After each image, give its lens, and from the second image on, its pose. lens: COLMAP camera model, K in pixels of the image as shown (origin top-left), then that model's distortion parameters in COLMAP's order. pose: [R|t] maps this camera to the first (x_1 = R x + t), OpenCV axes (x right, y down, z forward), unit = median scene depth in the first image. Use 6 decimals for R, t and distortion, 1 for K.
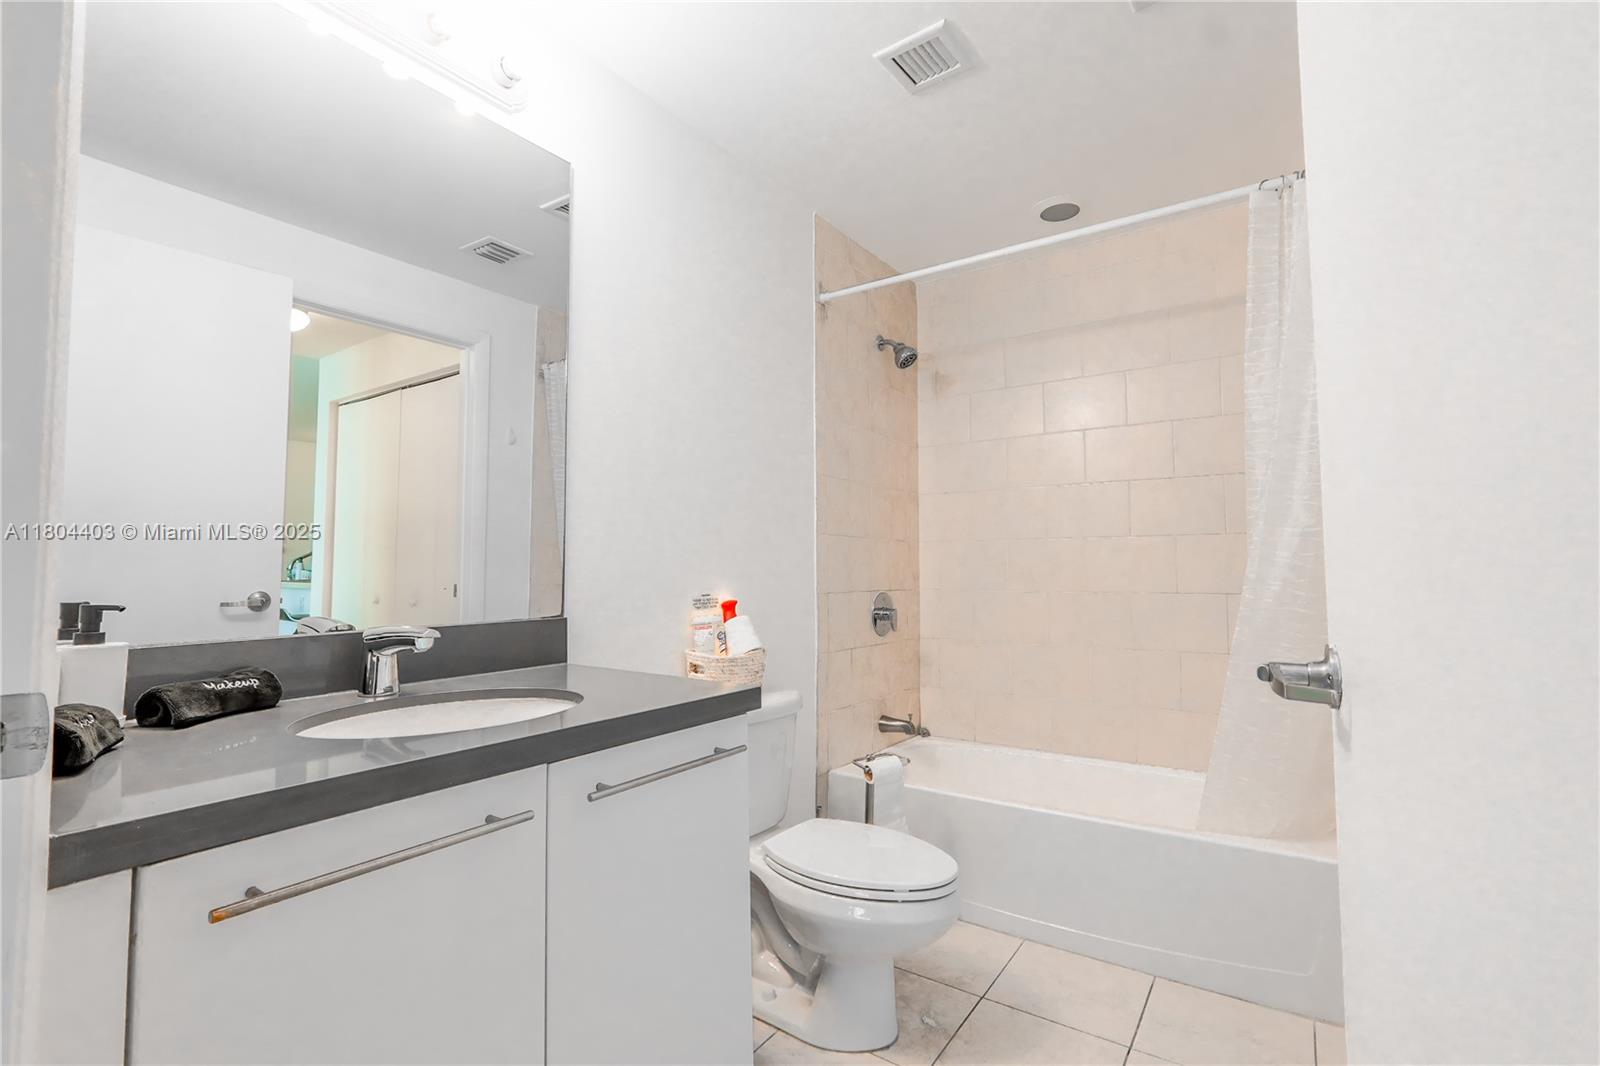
lens RADIAL K [[731.2, 0, 806.8], [0, 731.2, 530.9], [0, 0, 1]] dist [-0.025485, 0.010892]
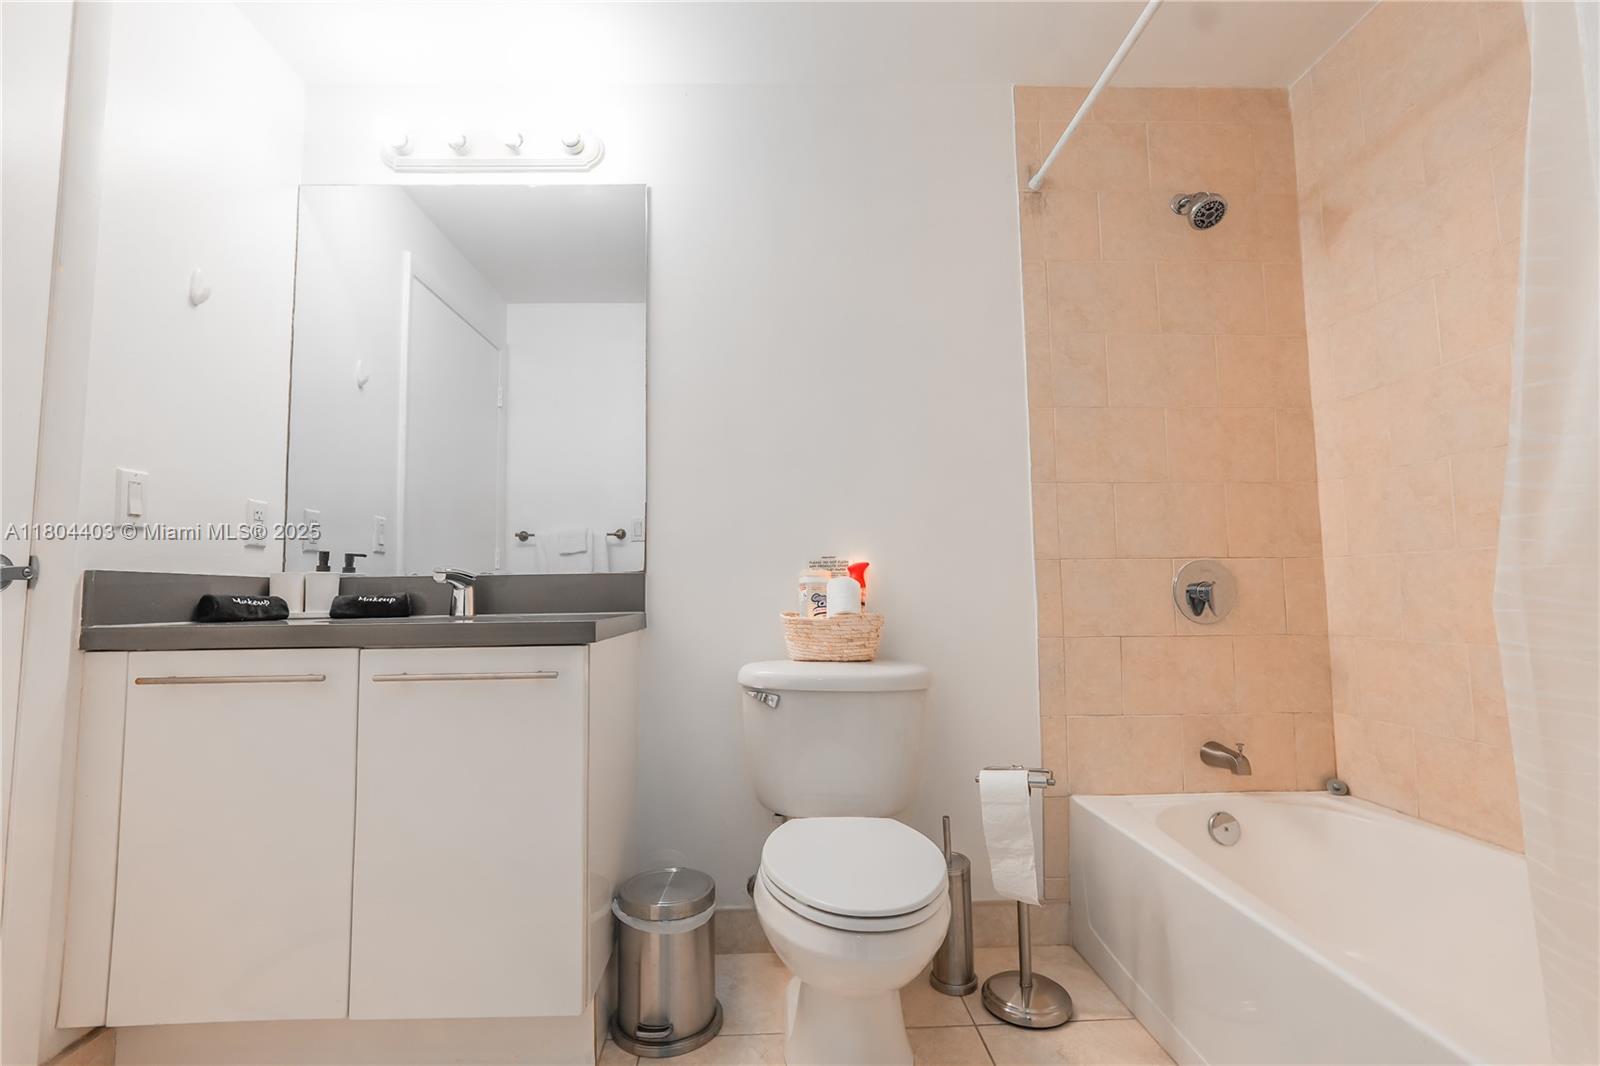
lens RADIAL K [[731.2, 0, 806.8], [0, 731.2, 530.9], [0, 0, 1]] dist [-0.025485, 0.010892]
pose [[0.592520, -0.063470, -0.803052, 0.474594], [0.052124, 0.997823, -0.040405, 0.071124], [0.803868, -0.017917, 0.594538, 0.327042]]
